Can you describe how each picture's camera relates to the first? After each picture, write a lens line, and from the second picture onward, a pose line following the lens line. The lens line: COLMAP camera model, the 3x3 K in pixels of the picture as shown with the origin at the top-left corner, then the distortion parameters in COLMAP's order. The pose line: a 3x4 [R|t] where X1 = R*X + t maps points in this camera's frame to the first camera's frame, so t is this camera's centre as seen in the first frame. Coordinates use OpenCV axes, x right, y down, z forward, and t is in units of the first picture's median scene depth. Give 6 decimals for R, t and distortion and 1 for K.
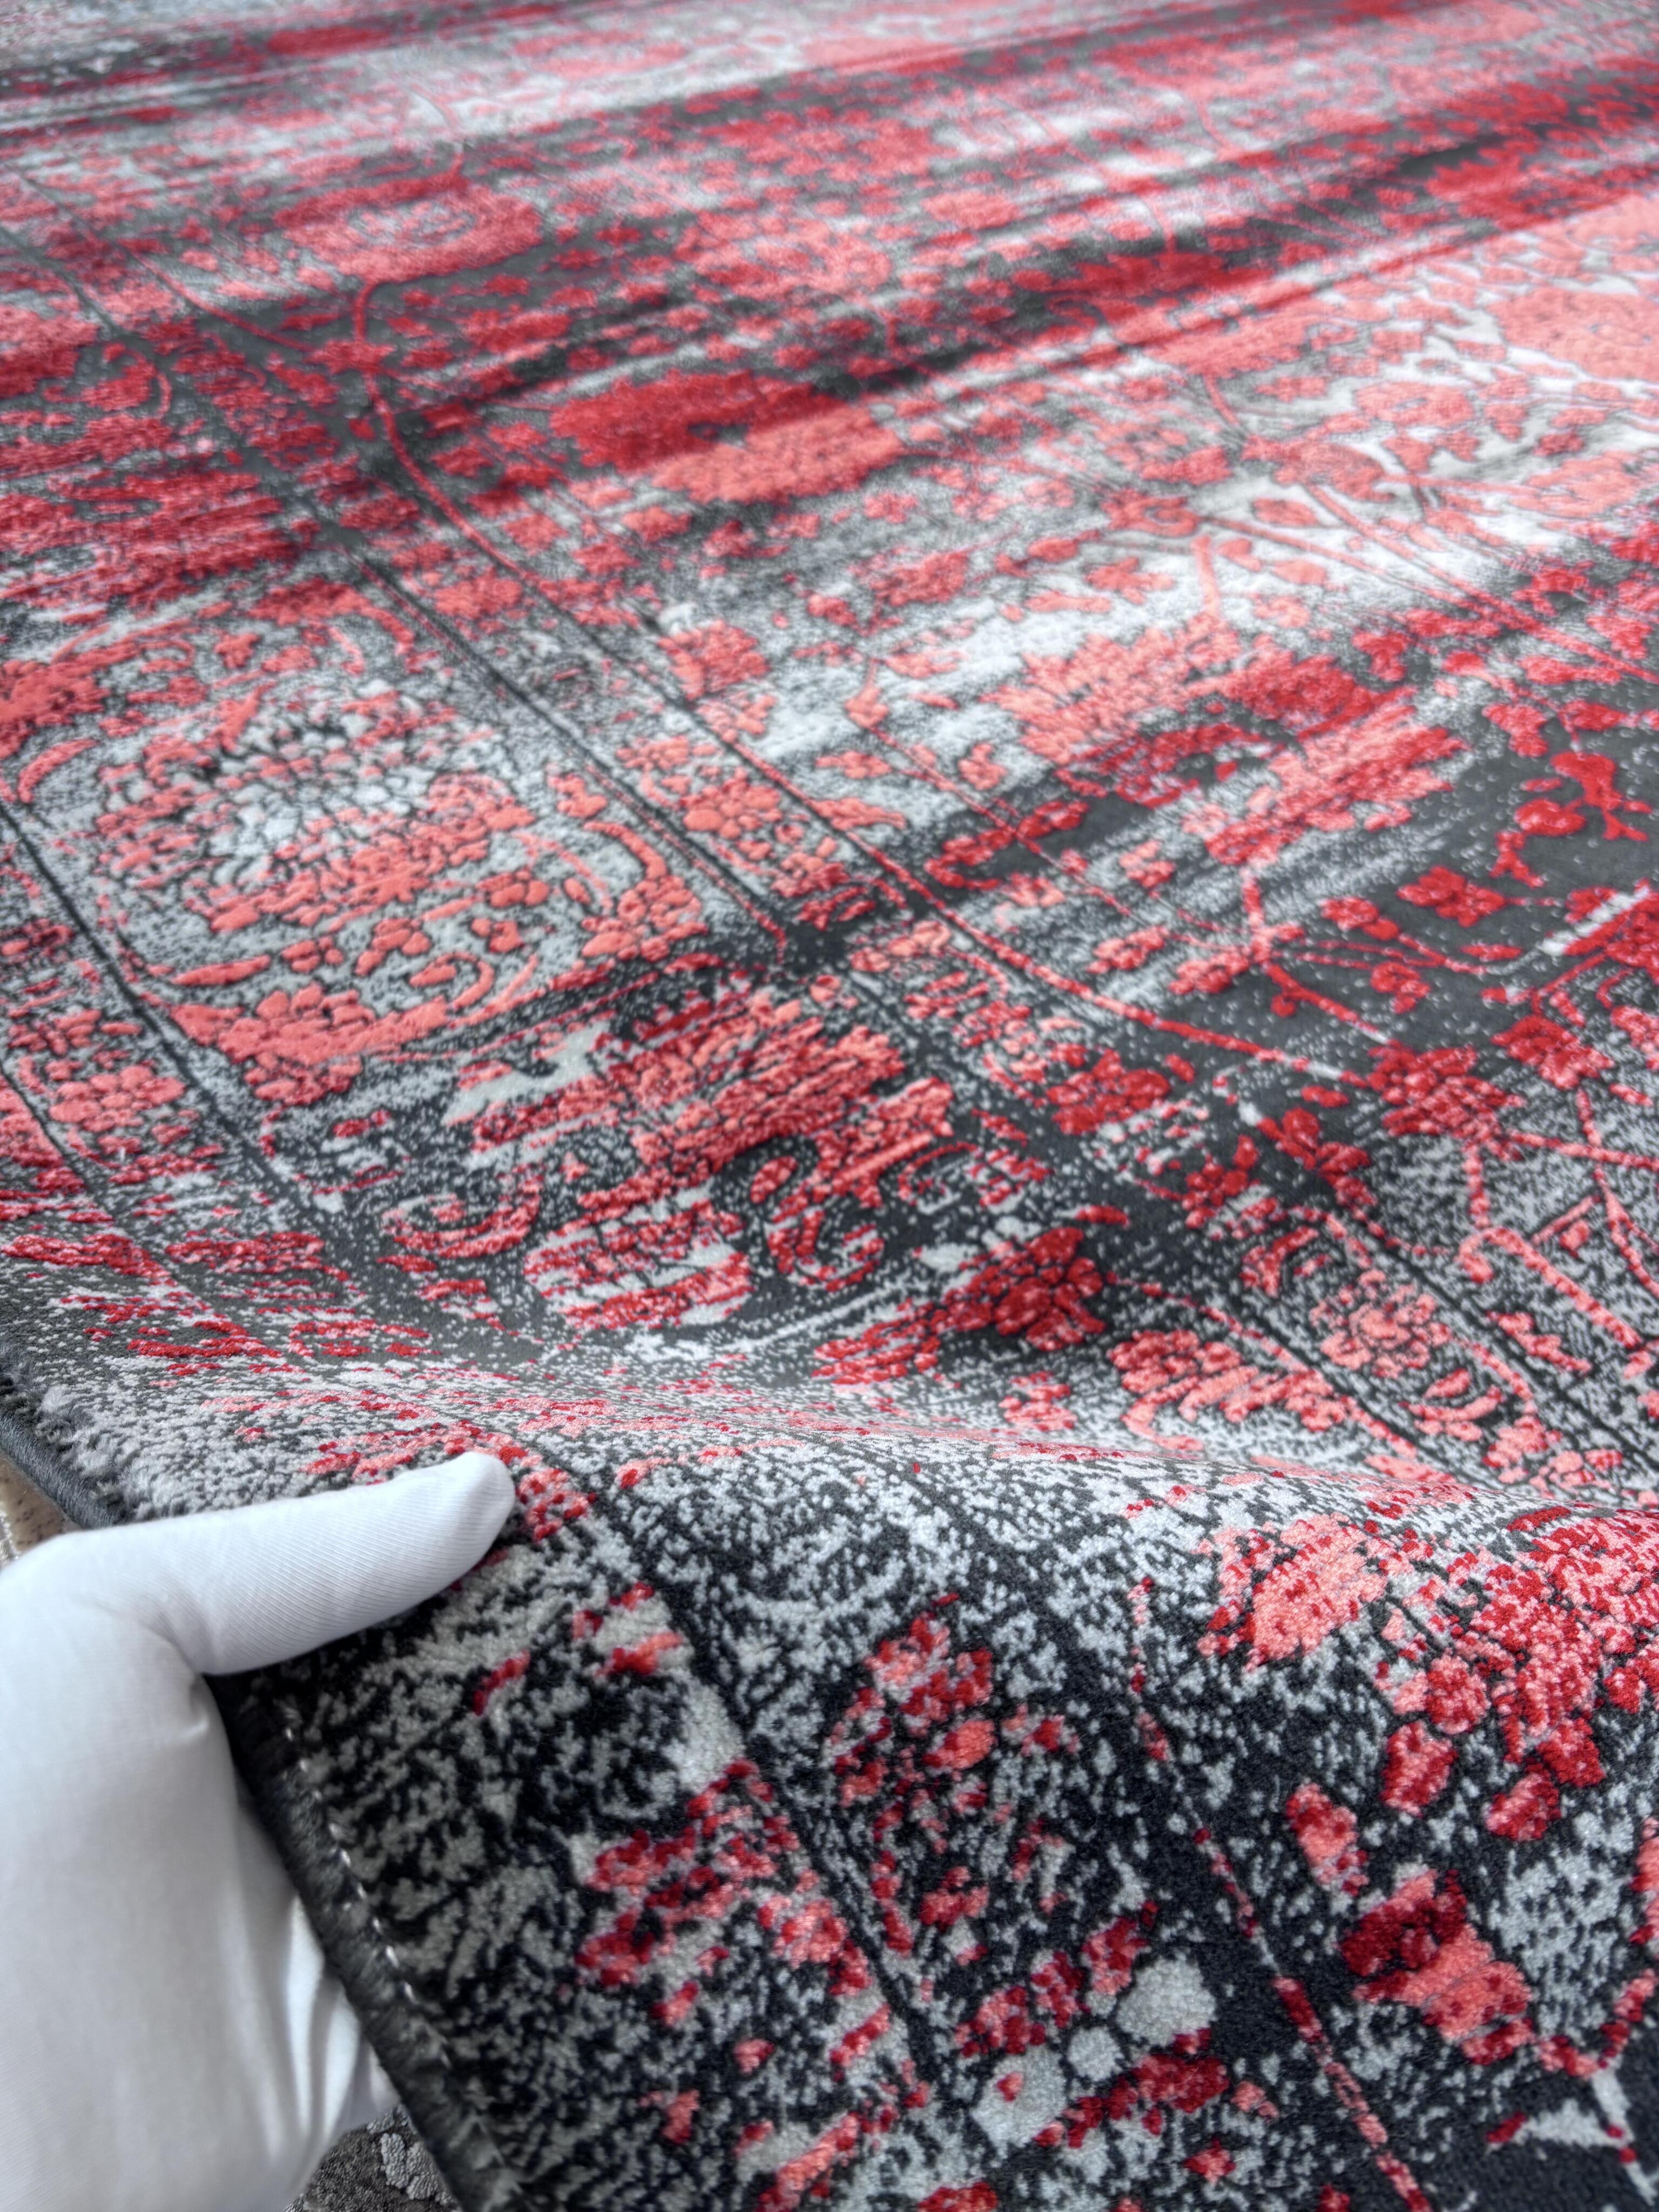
lens RADIAL K [[1709.5, 0, 800.2], [0, 1709.5, 1099.4], [0, 0, 1]] dist [0.007831, -0.015966]
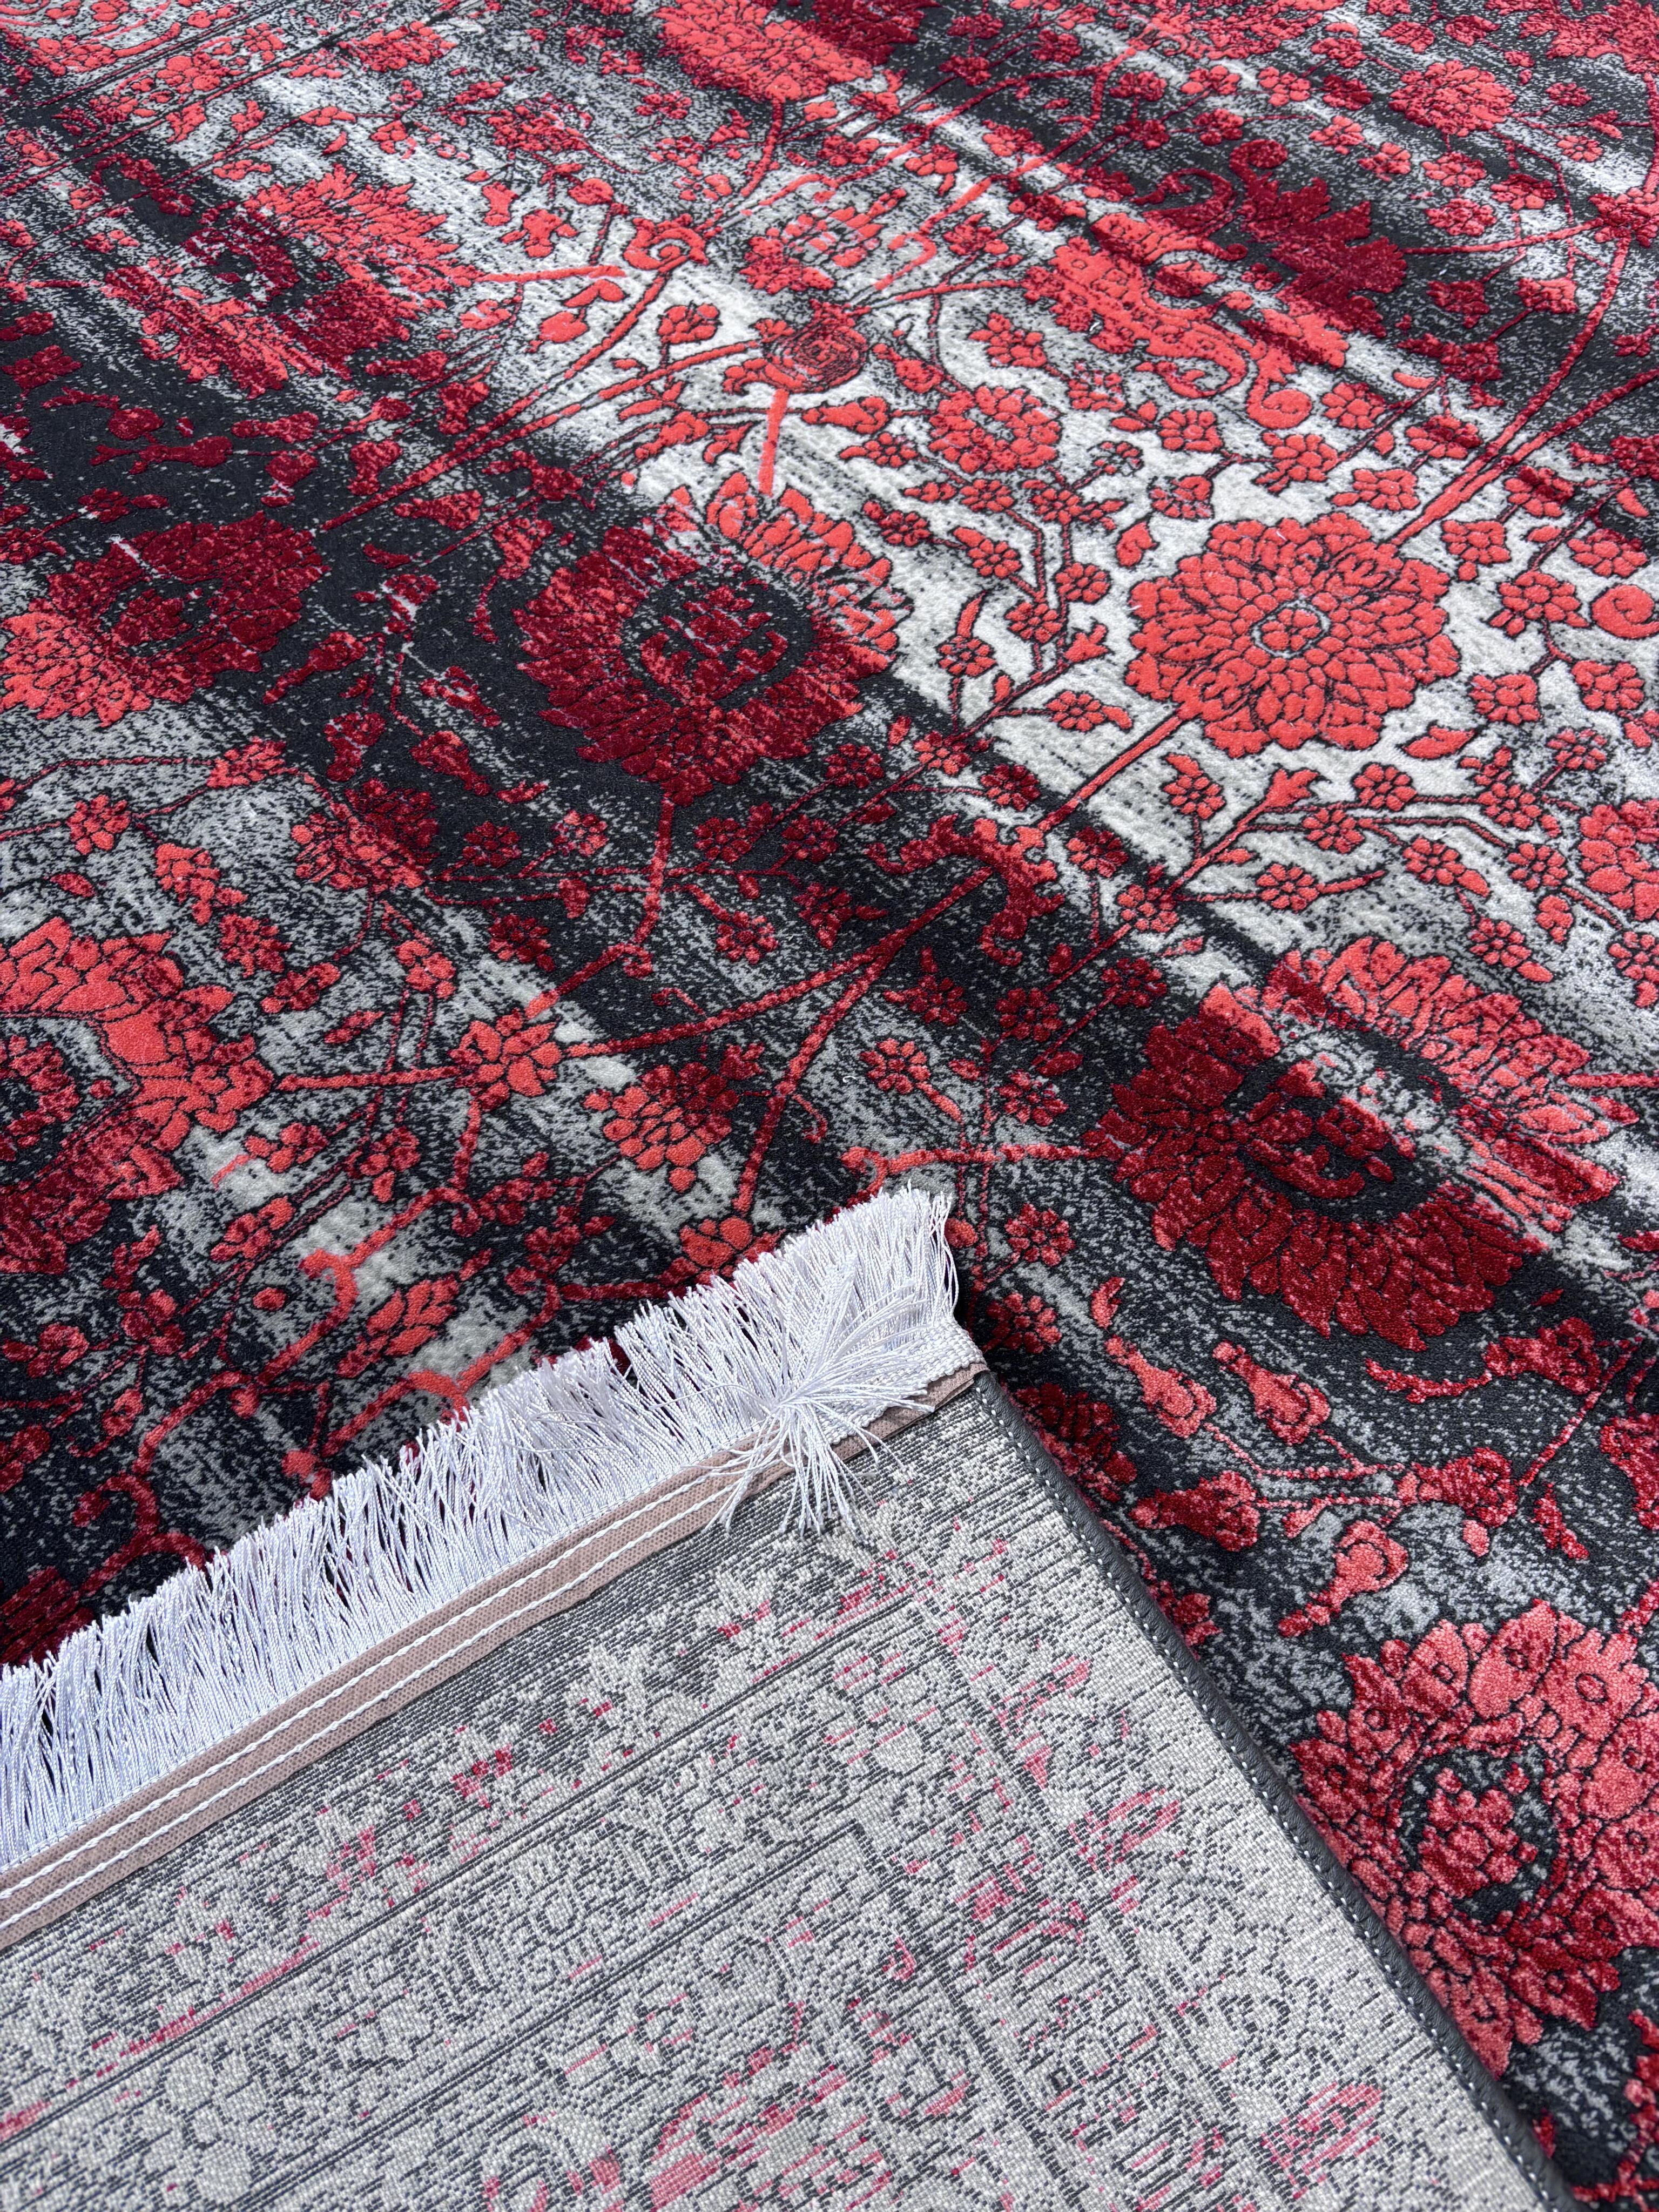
lens RADIAL K [[1709.5, 0, 800.2], [0, 1709.5, 1099.4], [0, 0, 1]] dist [0.007831, -0.015966]
pose [[0.124413, 0.851178, -0.509919, 1.491236], [-0.685428, 0.445311, 0.576096, -0.957518], [0.717433, 0.277840, 0.638824, 0.659509]]
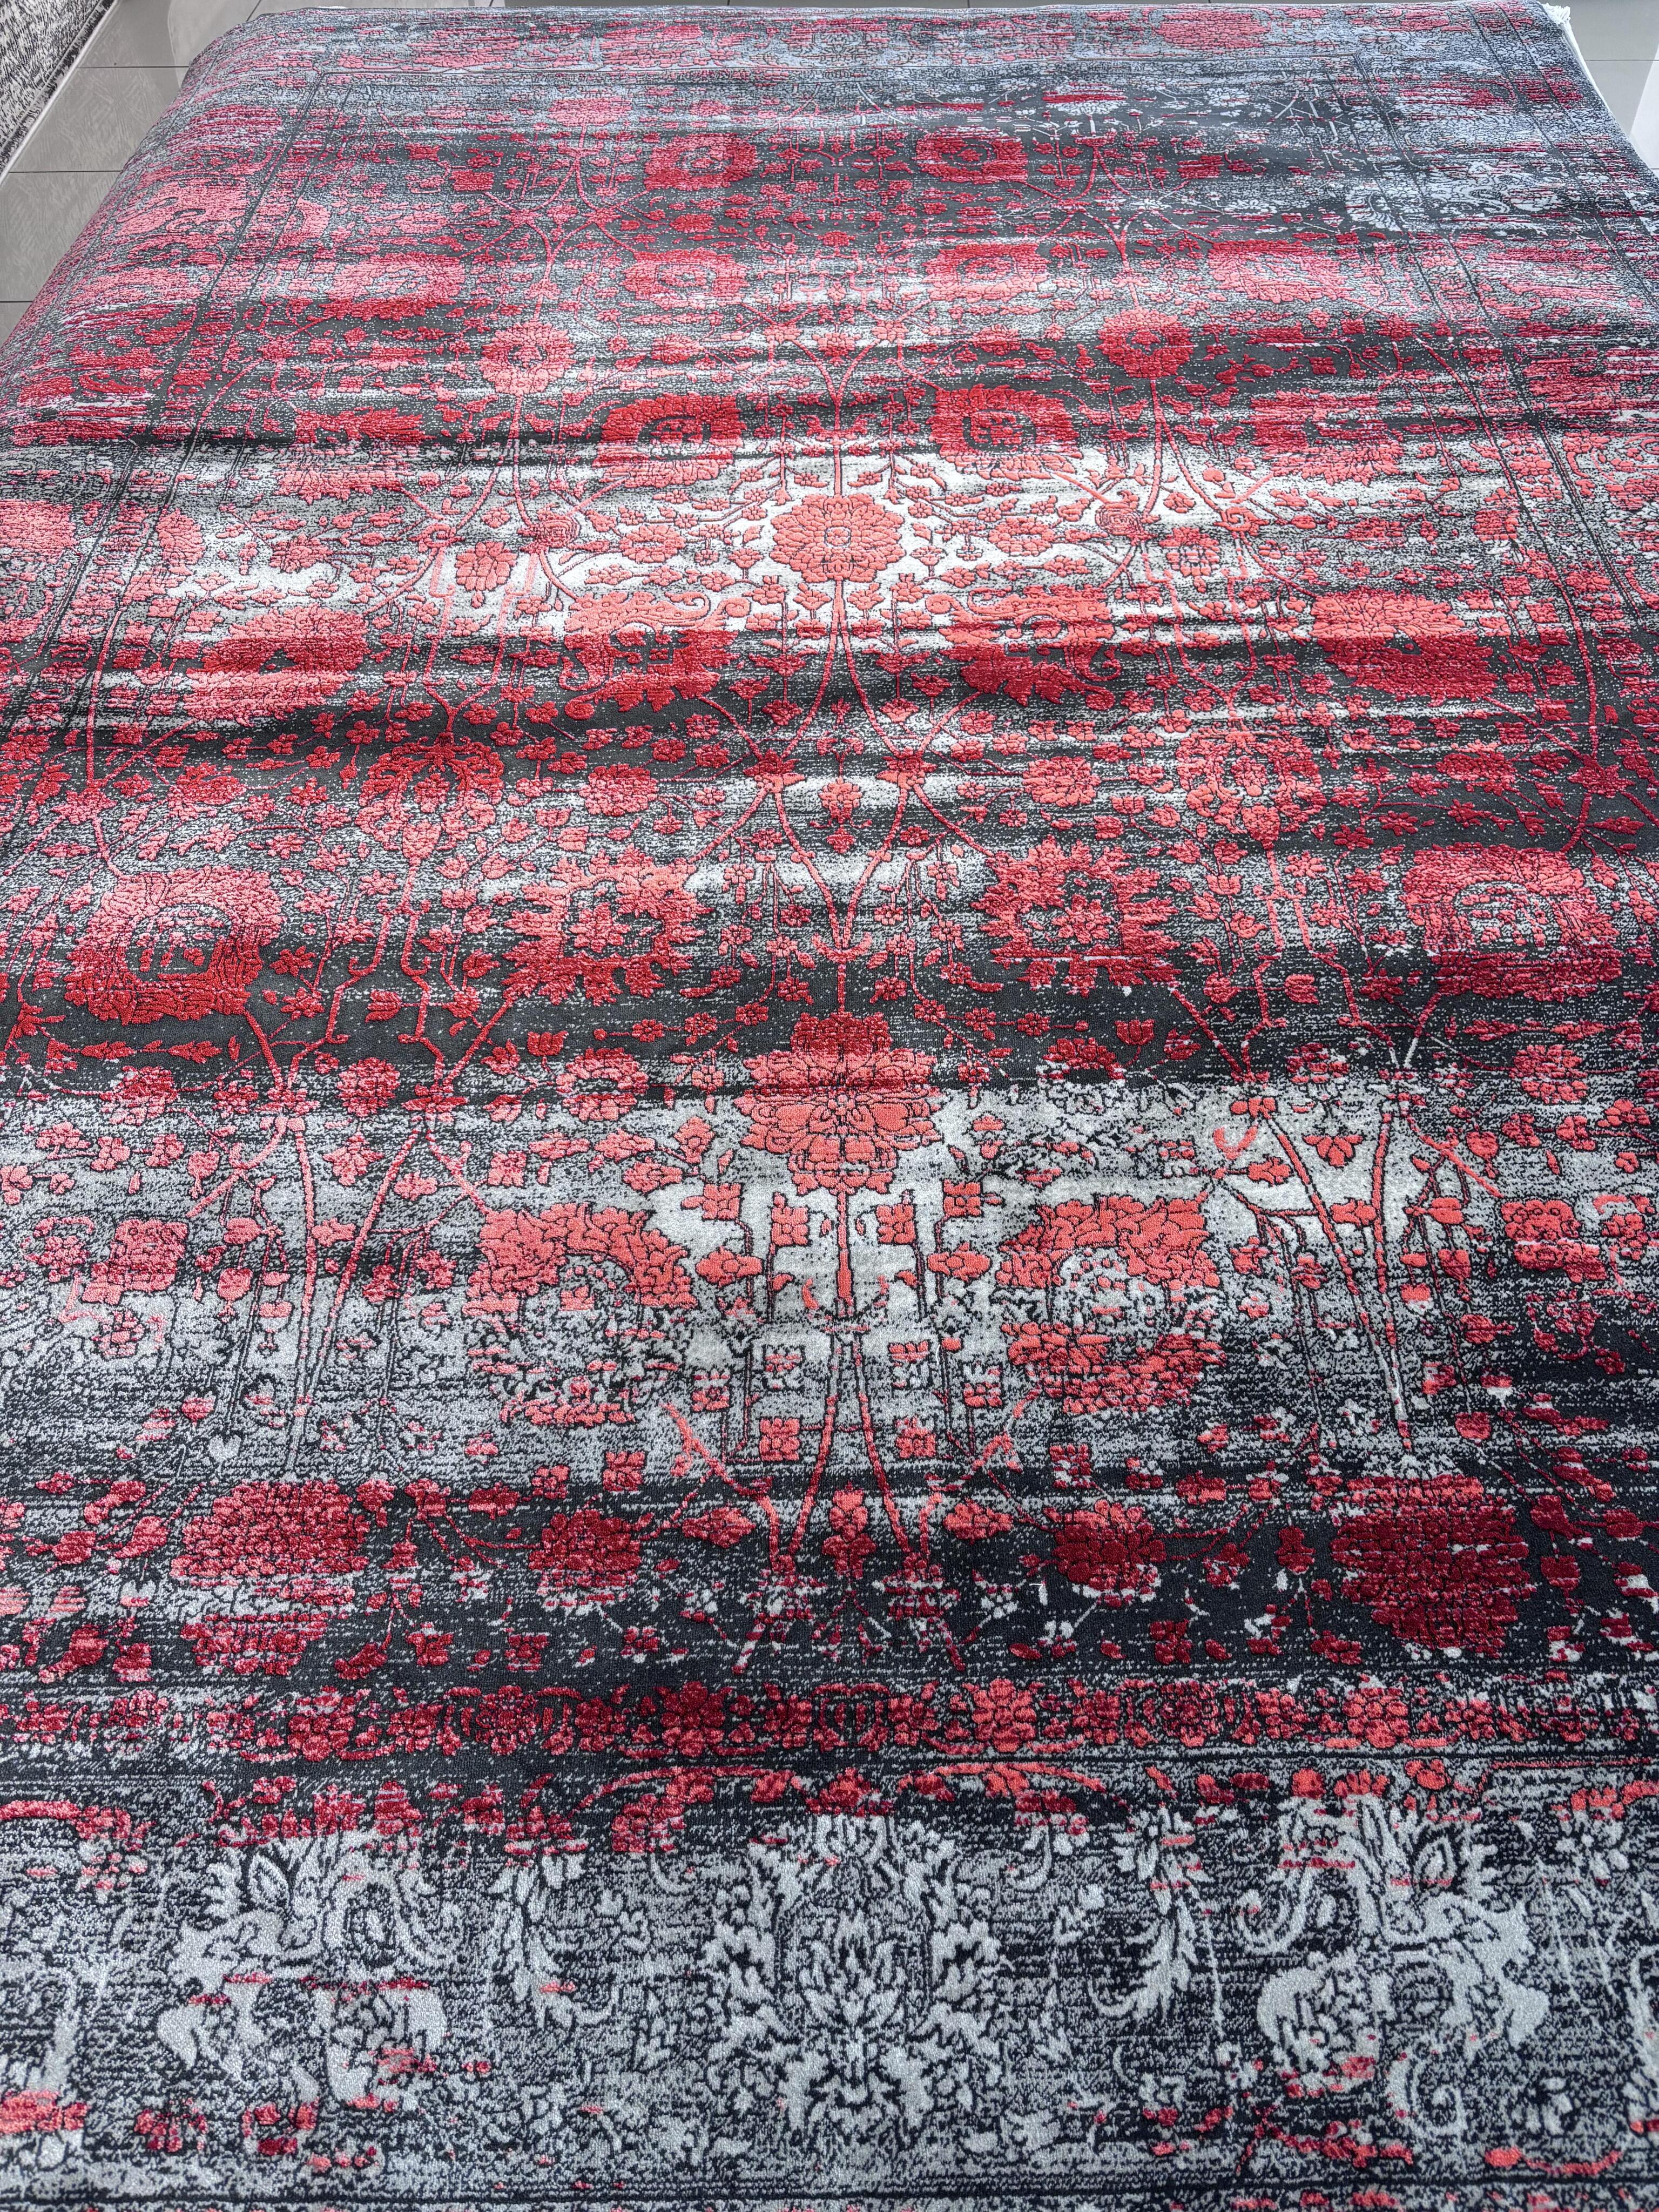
lens RADIAL K [[1709.5, 0, 800.2], [0, 1709.5, 1099.4], [0, 0, 1]] dist [0.007831, -0.015966]
pose [[-0.800658, -0.465294, 0.377422, -0.558434], [0.427532, -0.002404, 0.903997, -2.929452], [-0.419717, 0.885153, 0.200853, 1.754848]]
